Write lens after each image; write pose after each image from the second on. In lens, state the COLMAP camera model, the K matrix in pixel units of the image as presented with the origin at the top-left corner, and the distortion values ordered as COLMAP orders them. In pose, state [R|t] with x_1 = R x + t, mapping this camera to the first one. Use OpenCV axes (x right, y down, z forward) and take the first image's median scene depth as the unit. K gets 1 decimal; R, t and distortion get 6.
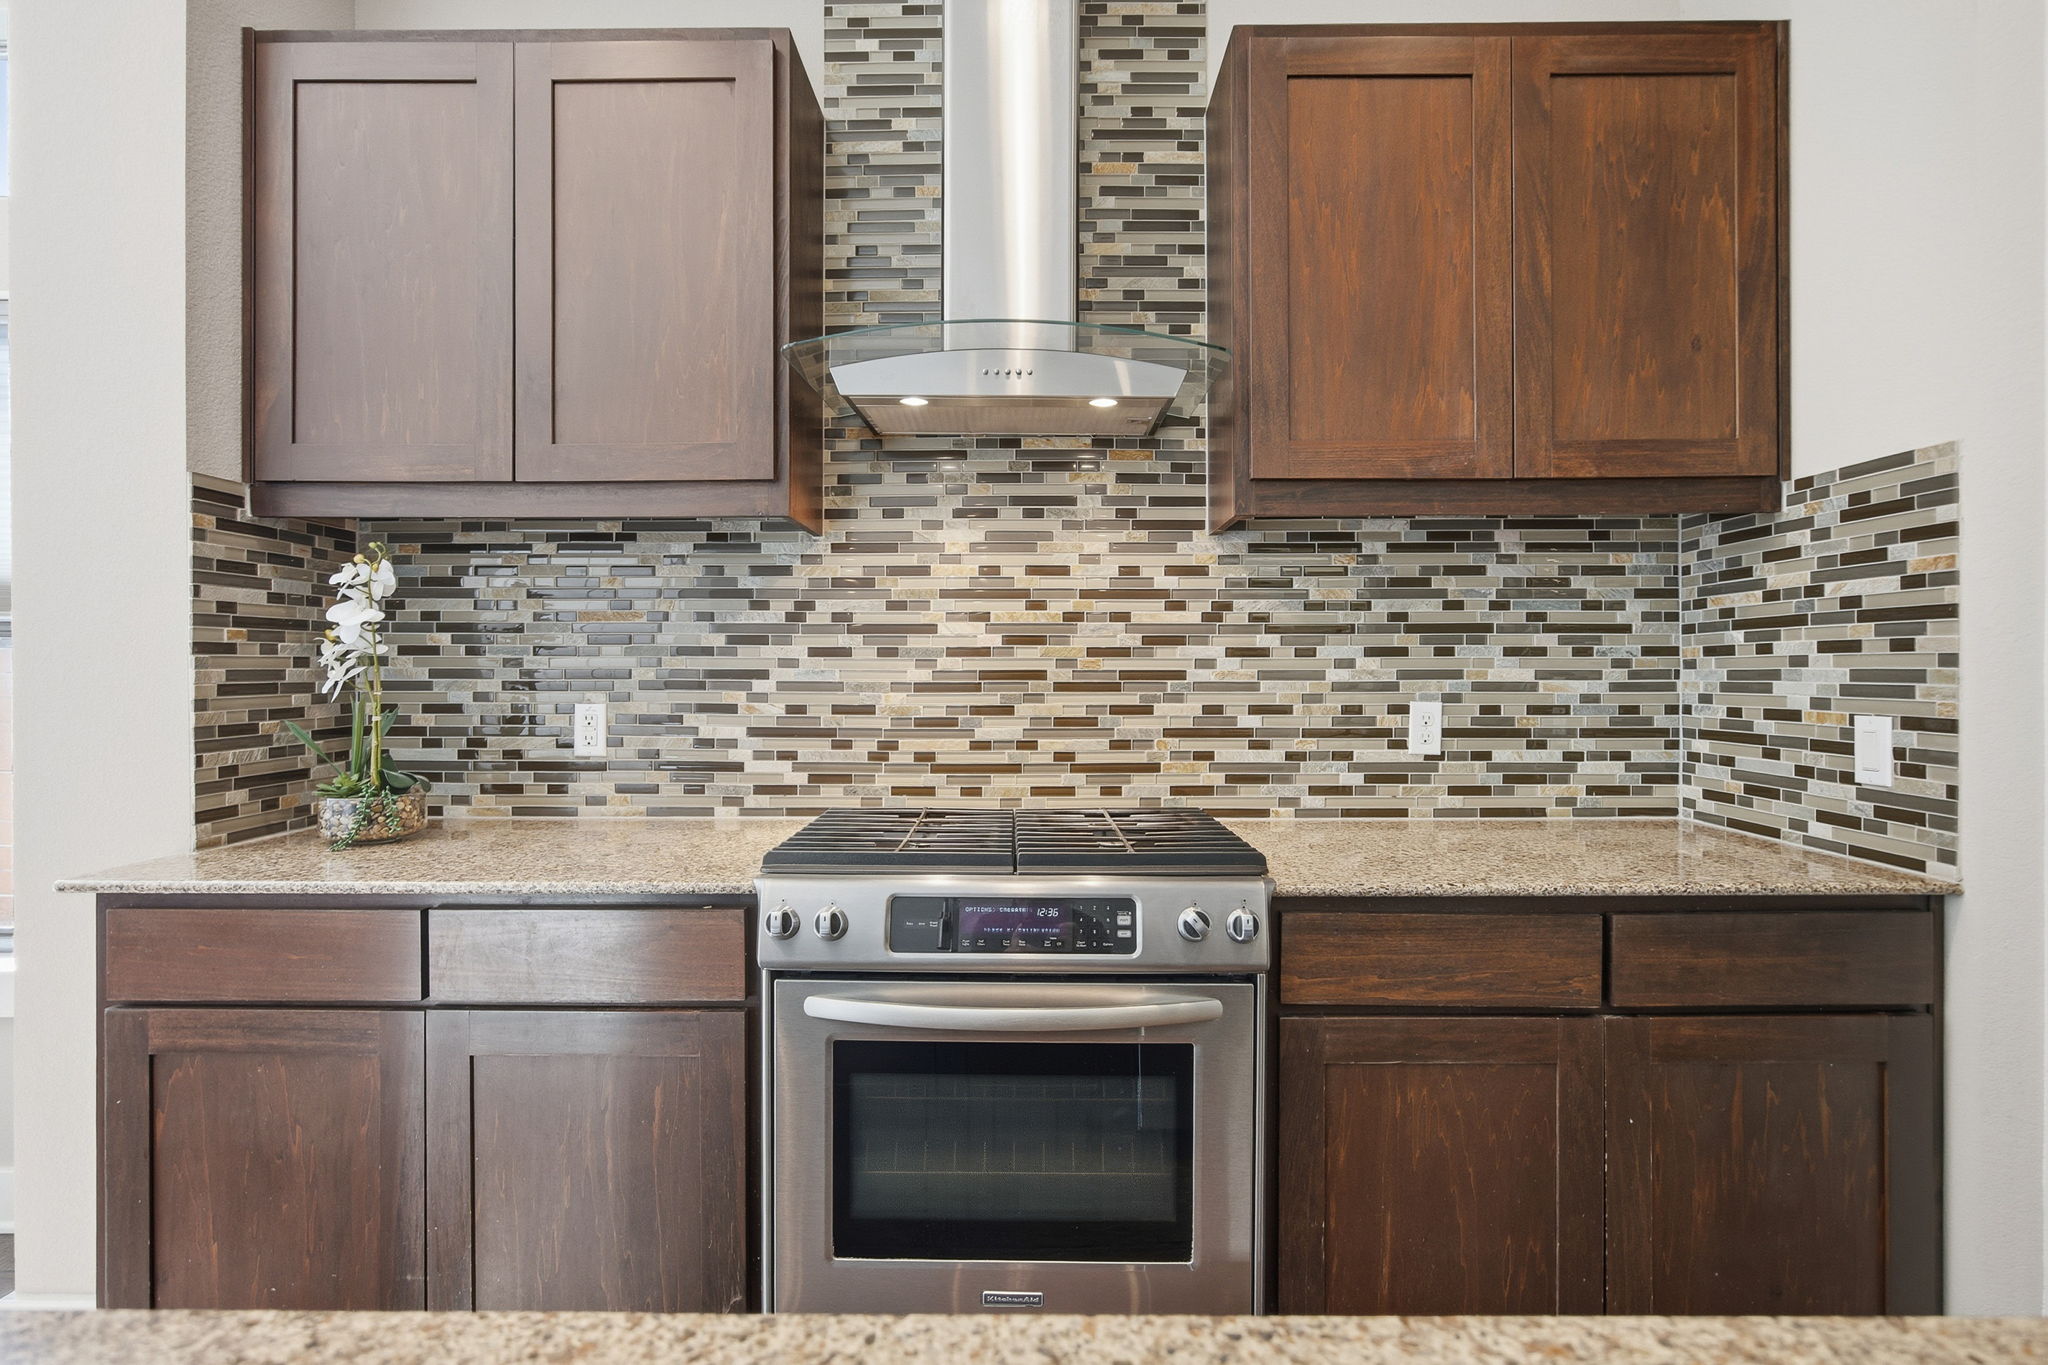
lens RADIAL K [[959.3, 0, 1027.2], [0, 959.3, 674.1], [0, 0, 1]] dist [-0.028773, 0.008923]
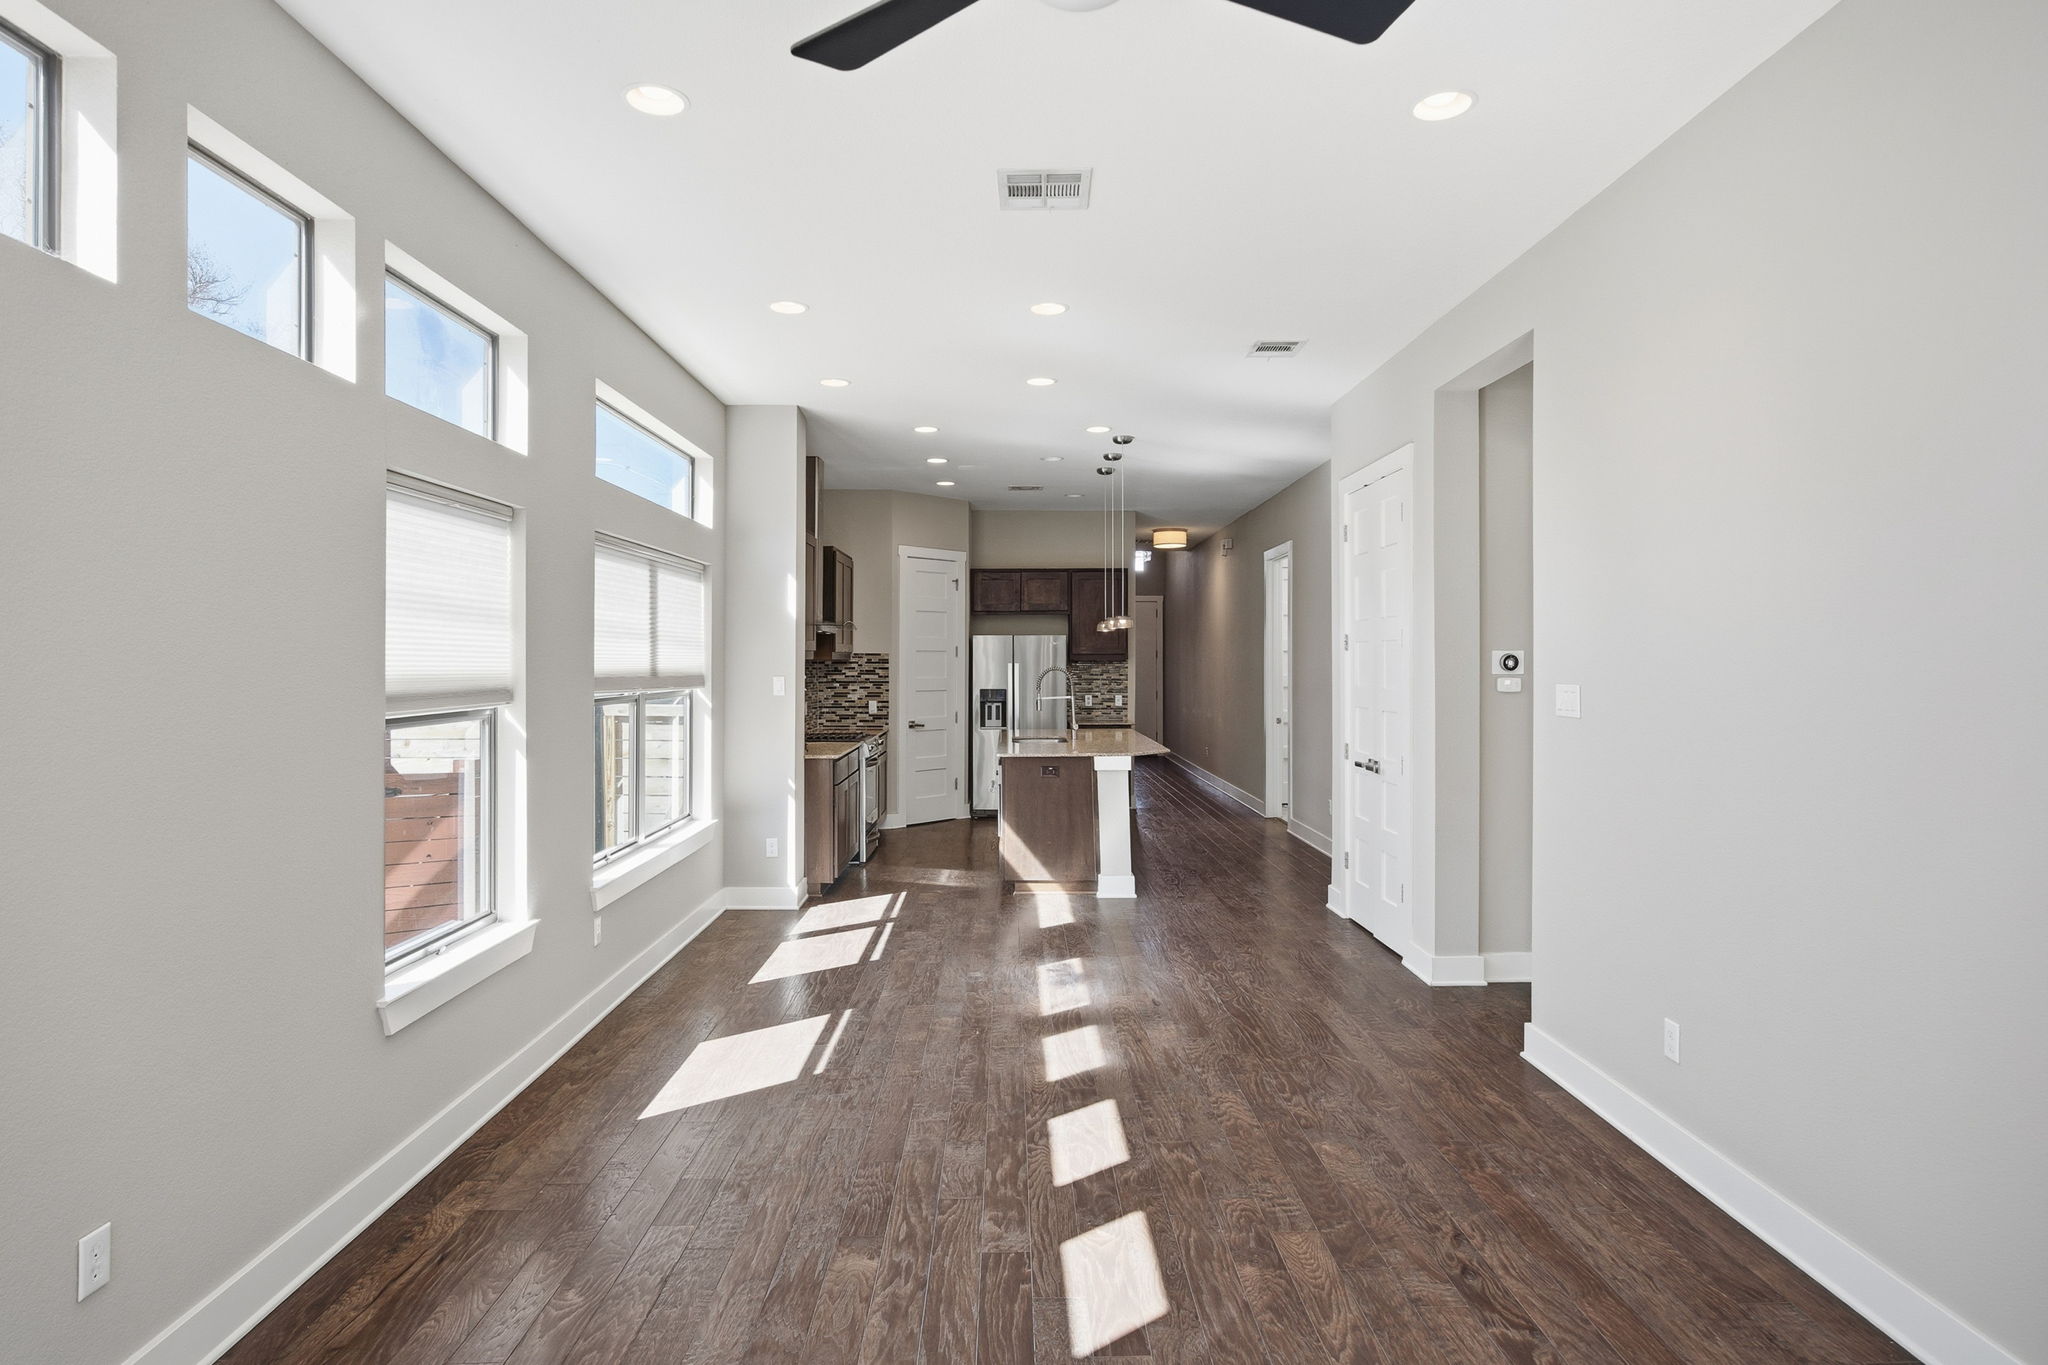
lens RADIAL K [[1082.3, 0, 1027.5], [0, 1082.3, 673.4], [0, 0, 1]] dist [-0.021151, 0.000746]
pose [[-0.023326, -0.010408, 0.999674, -4.048022], [0.000045, 0.999946, 0.010412, -0.134621], [-0.999728, 0.000288, -0.023324, 0.193661]]
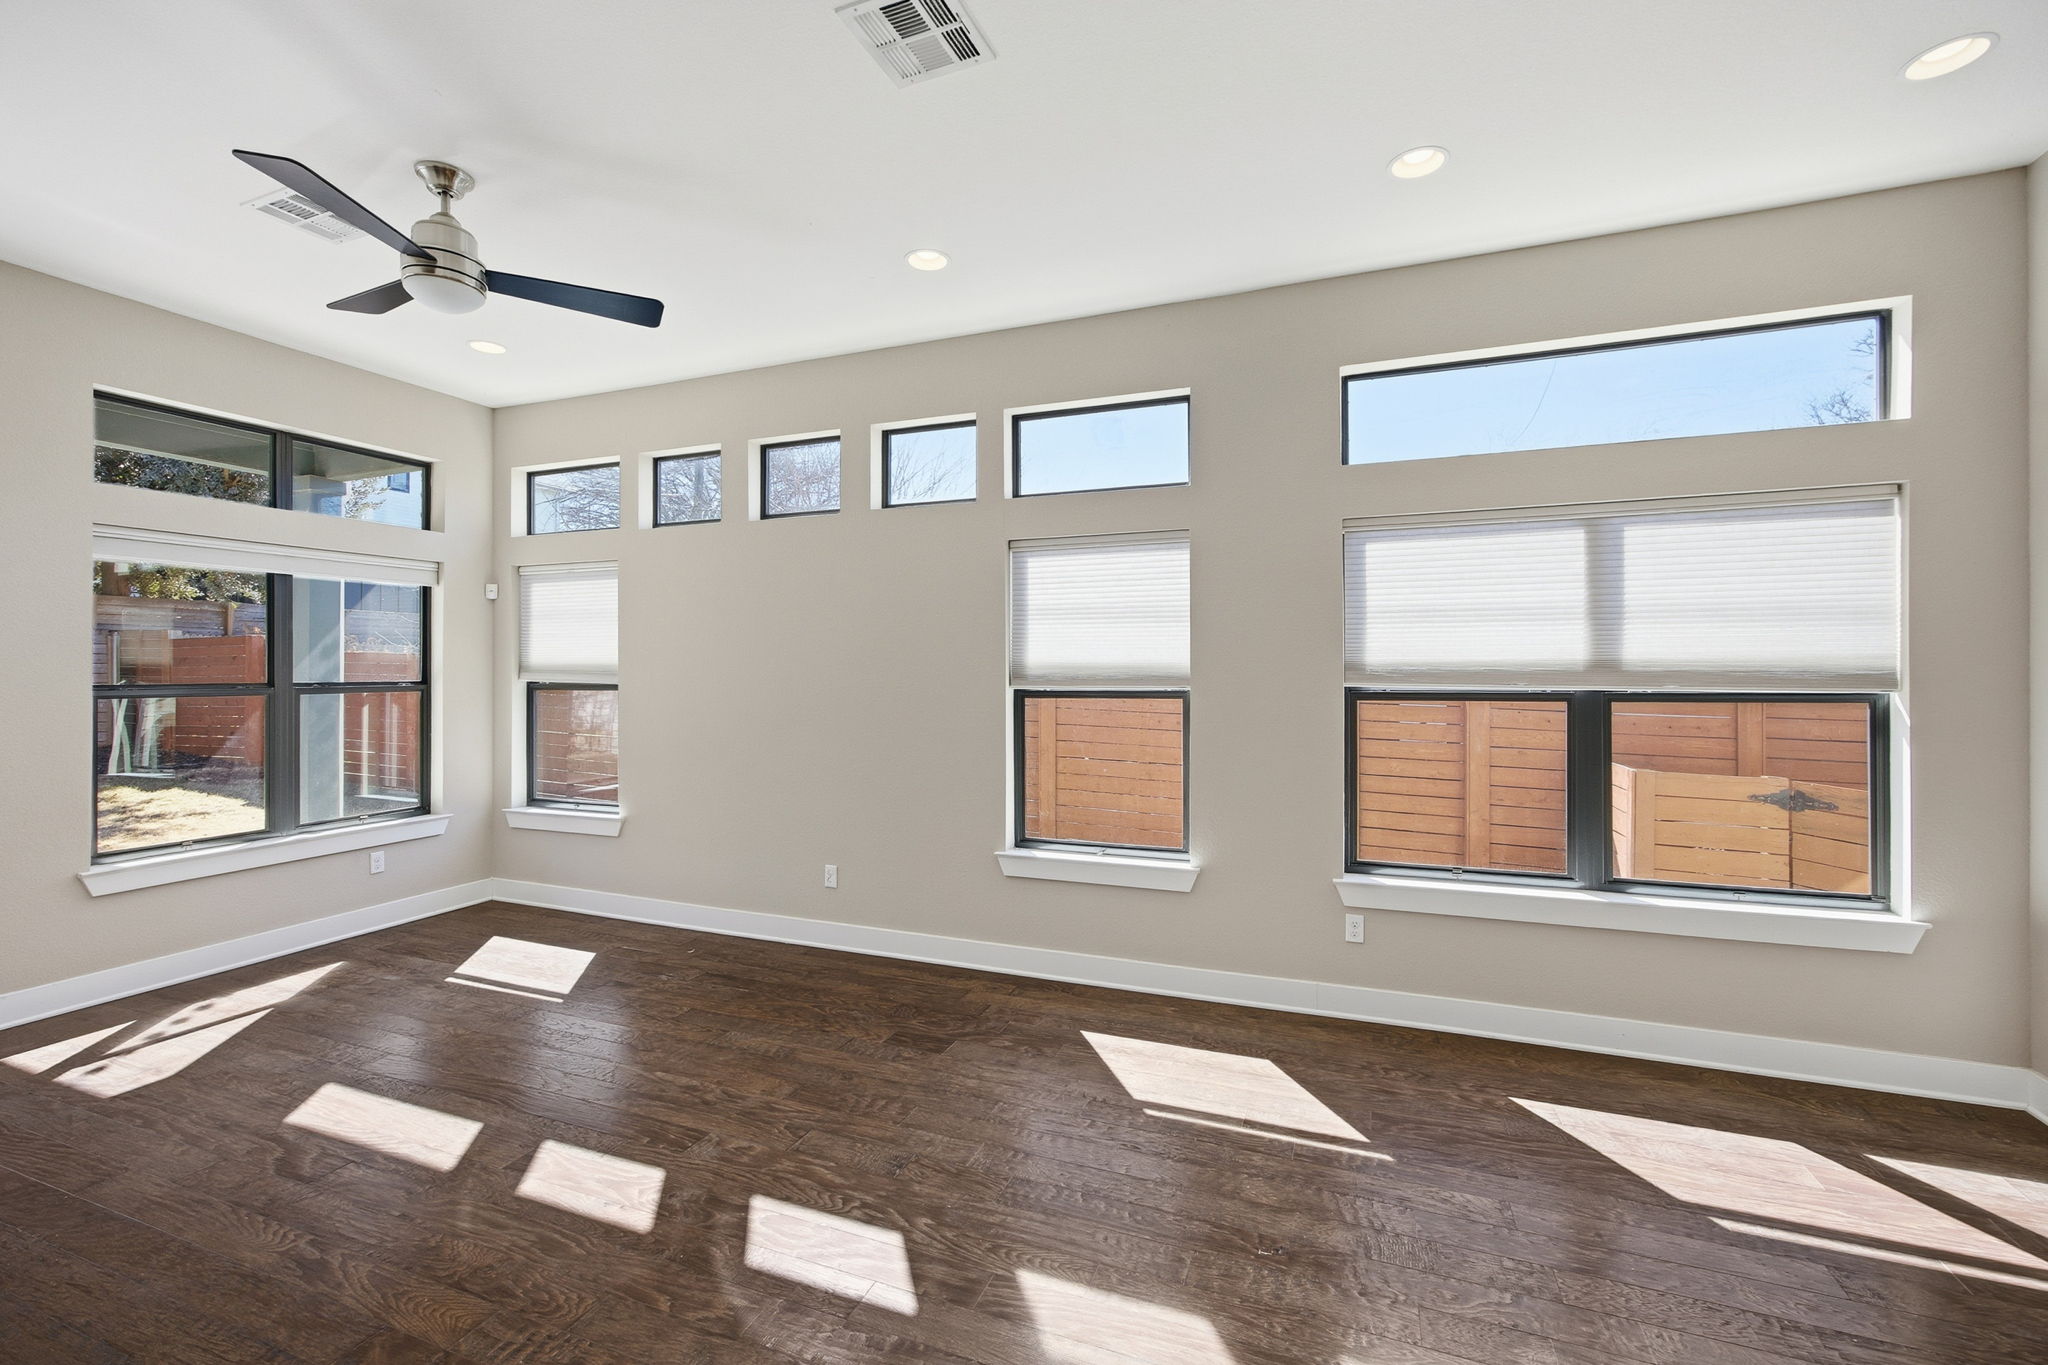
lens RADIAL K [[866.4, 0, 1029.7], [0, 866.4, 661.5], [0, 0, 1]] dist [-0.006174, 0.001921]
pose [[0.933106, -0.003685, -0.359583, -1.842774], [0.000796, 0.999966, -0.008182, -0.102592], [0.359601, 0.007349, 0.933077, -0.809773]]
